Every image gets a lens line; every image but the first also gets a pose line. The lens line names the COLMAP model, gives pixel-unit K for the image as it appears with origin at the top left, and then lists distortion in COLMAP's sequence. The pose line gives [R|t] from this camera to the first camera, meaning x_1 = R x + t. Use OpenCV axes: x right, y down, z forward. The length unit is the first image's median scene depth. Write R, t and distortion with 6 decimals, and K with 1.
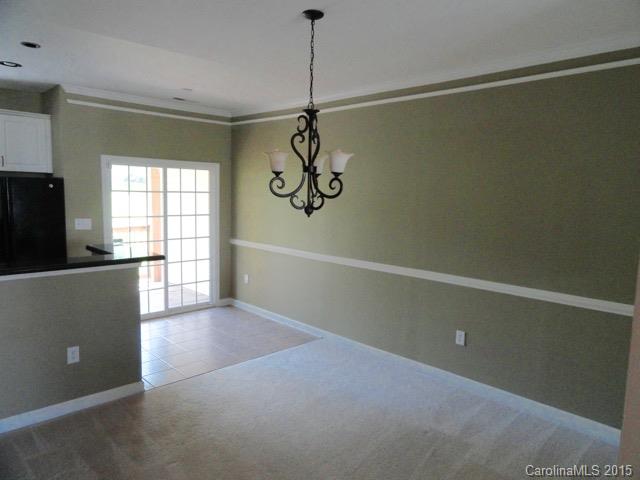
lens RADIAL K [[430.8, 0, 320.0], [0, 430.8, 240.0], [0, 0, 1]] dist [0.002291, 0.000277]
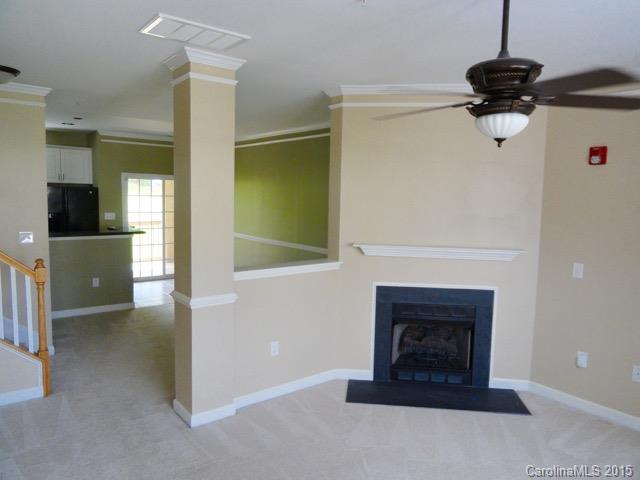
lens RADIAL K [[449.5, 0, 320.0], [0, 449.5, 240.0], [0, 0, 1]] dist [0.005004, -0.001309]
pose [[0.992947, 0.010961, -0.118048, 0.427326], [-0.011922, 0.999901, -0.007438, 0.055036], [0.117955, 0.008793, 0.992980, -0.569927]]
